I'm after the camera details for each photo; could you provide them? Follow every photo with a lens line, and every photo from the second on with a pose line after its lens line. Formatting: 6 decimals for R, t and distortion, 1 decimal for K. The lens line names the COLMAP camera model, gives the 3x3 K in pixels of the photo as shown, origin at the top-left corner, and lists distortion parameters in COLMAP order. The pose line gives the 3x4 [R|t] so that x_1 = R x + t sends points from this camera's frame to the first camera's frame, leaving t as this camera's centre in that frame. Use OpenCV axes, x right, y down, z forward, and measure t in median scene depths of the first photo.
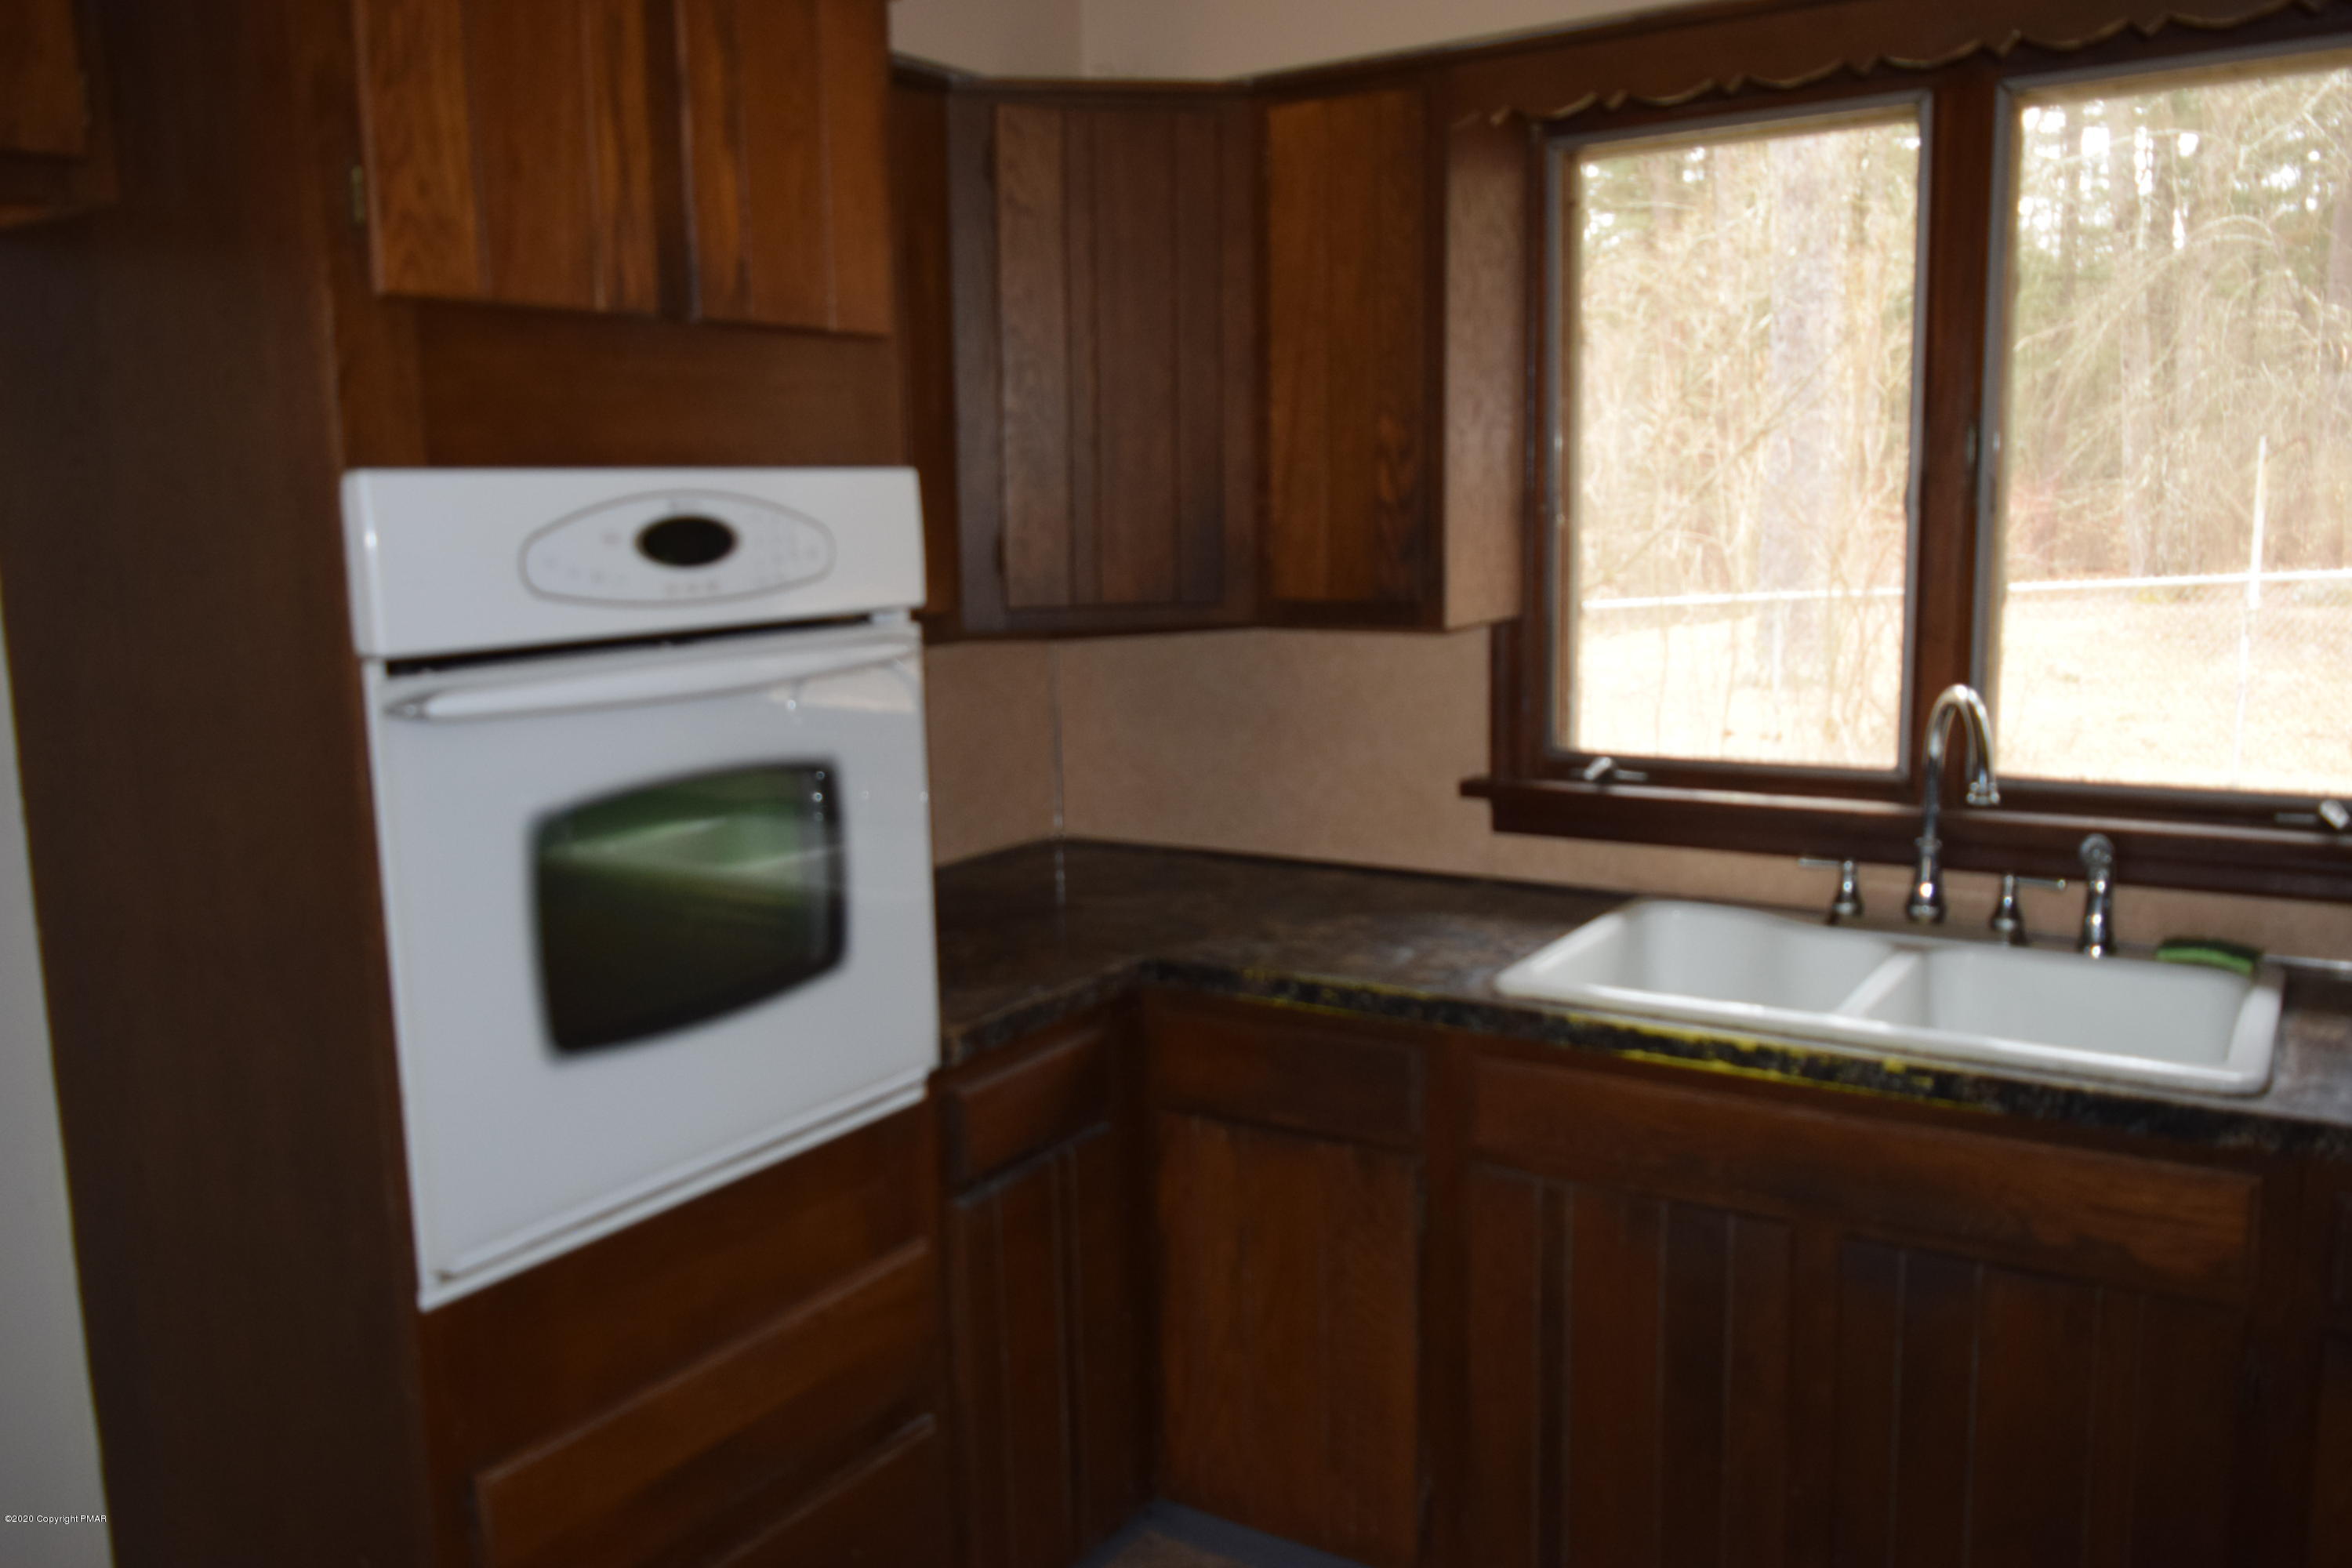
lens RADIAL K [[1849.9, 0, 1176.0], [0, 1849.9, 784.0], [0, 0, 1]] dist [-0.008799, -0.007774]
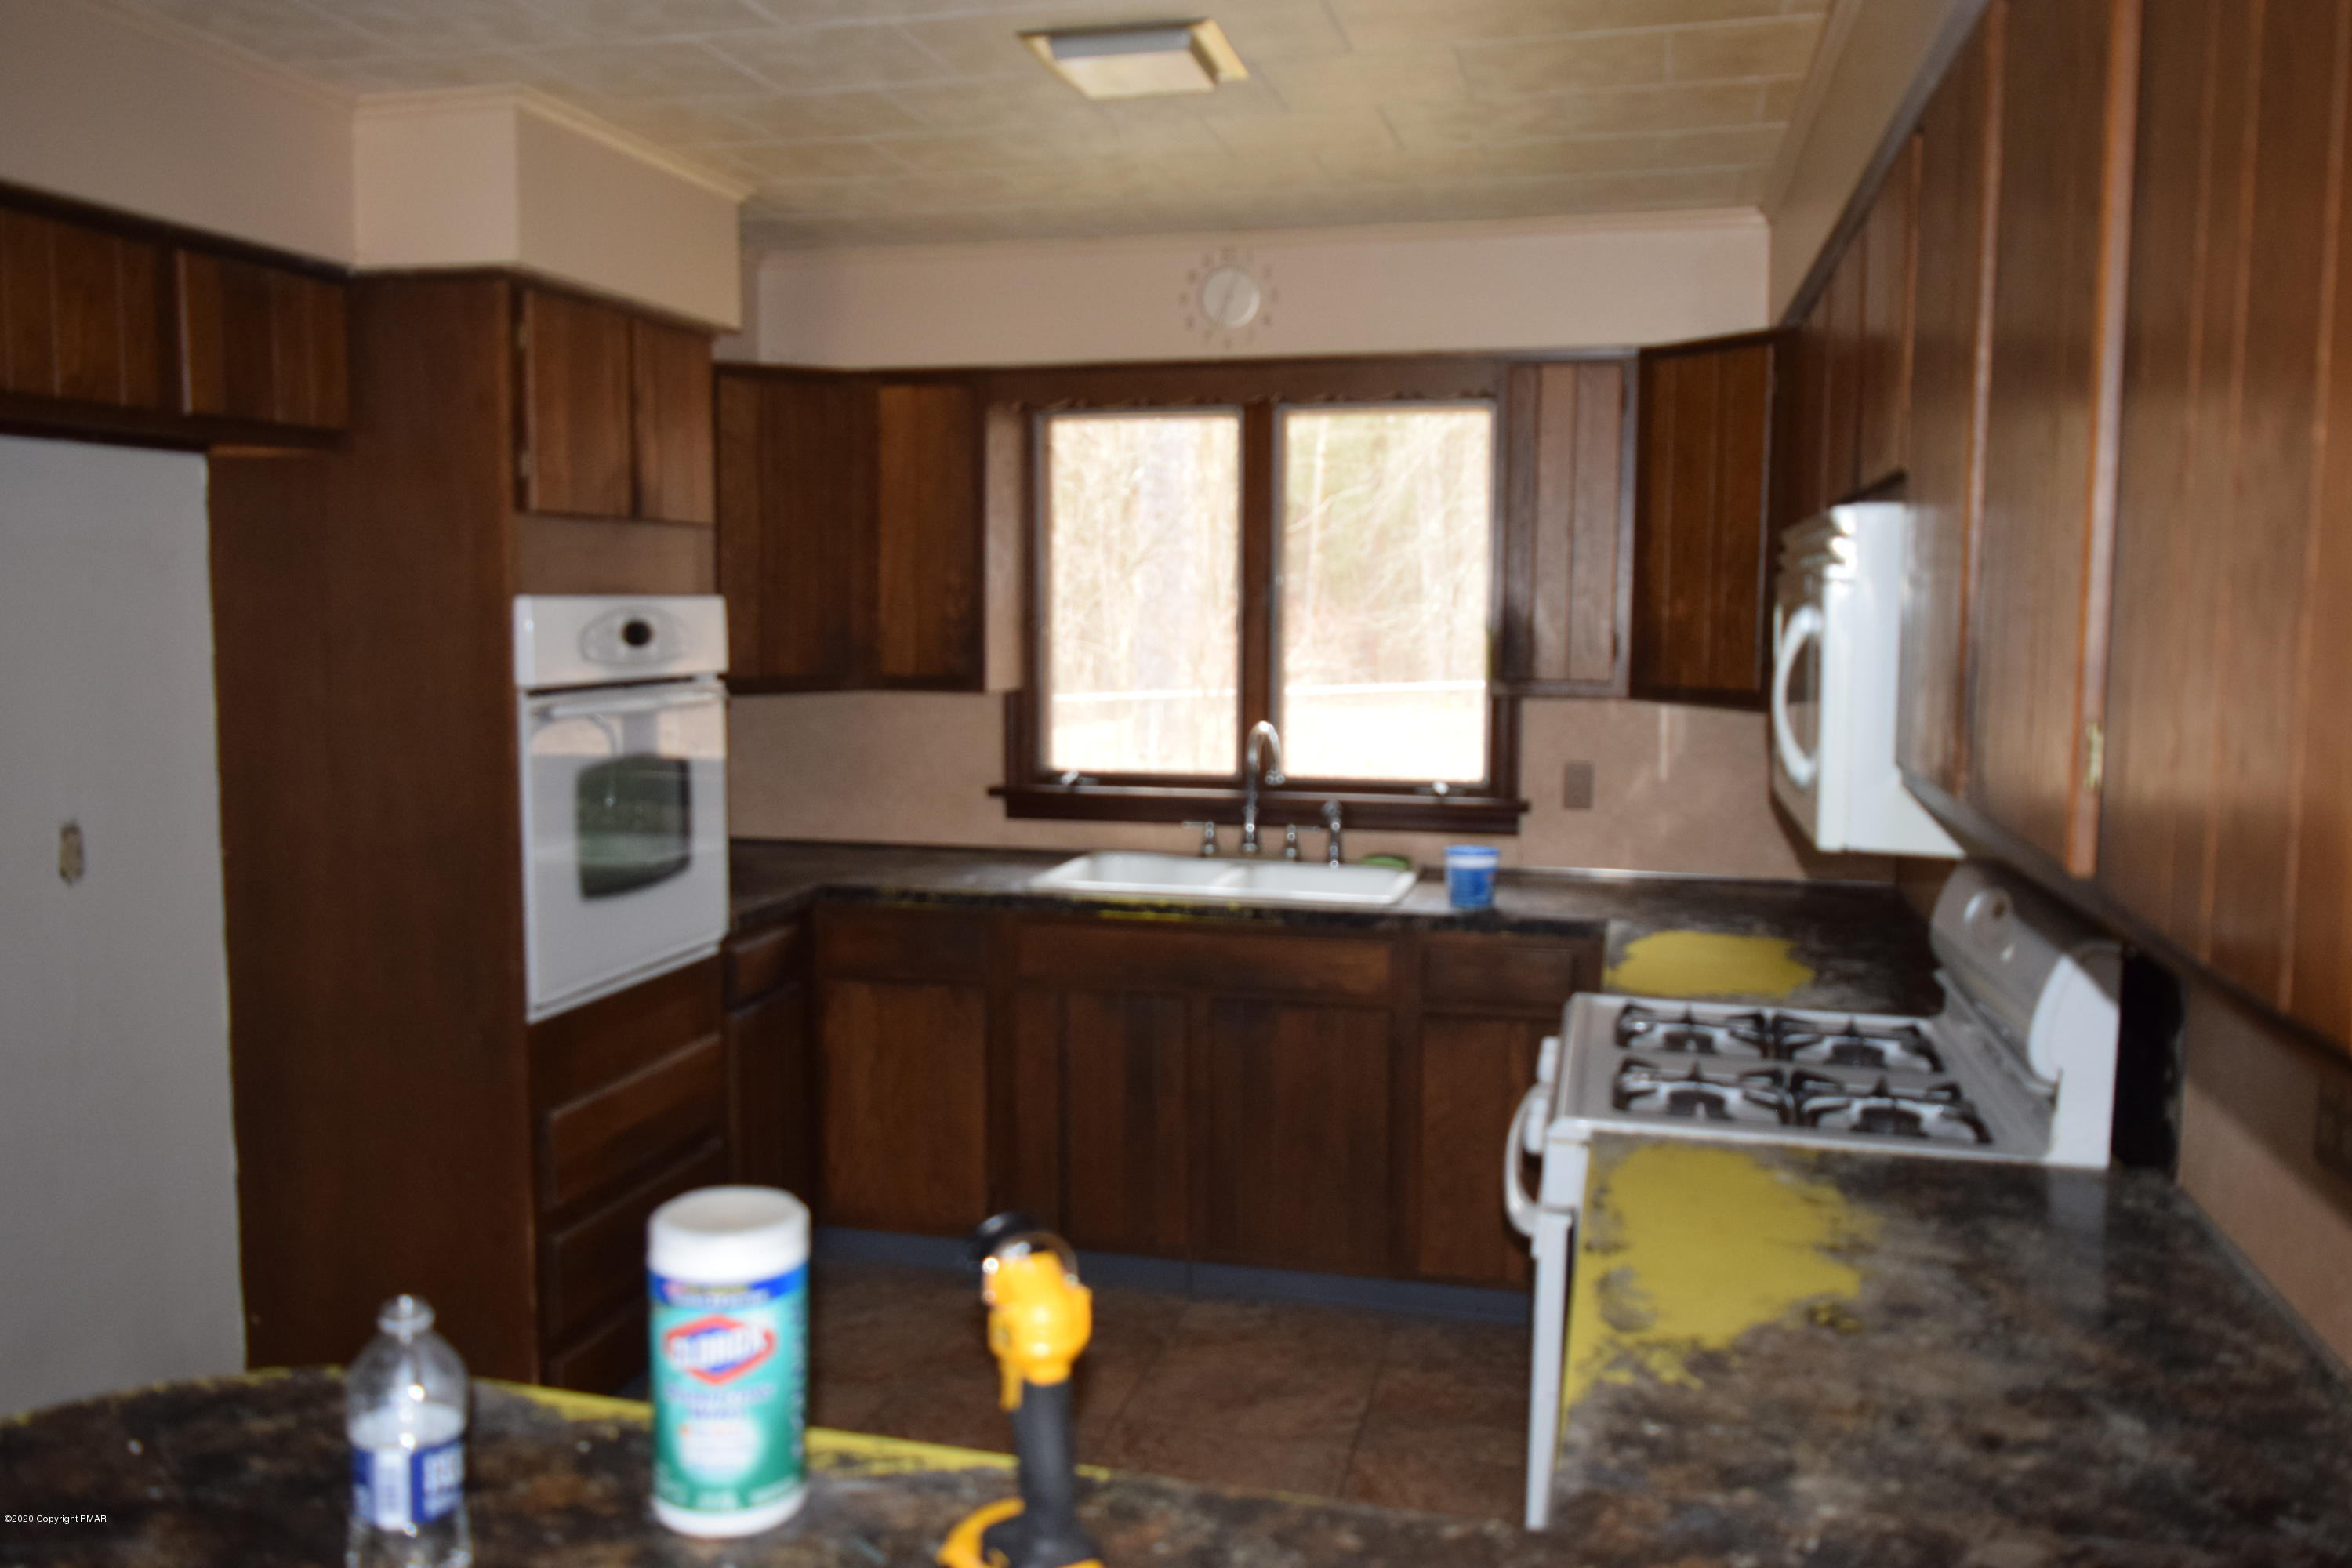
lens RADIAL K [[1849.9, 0, 1176.0], [0, 1849.9, 784.0], [0, 0, 1]] dist [-0.008799, -0.007774]
pose [[0.945869, -0.006308, 0.324488, -0.258914], [0.024791, 0.998294, -0.052857, 0.101106], [-0.323601, 0.058040, 0.944412, -0.713183]]
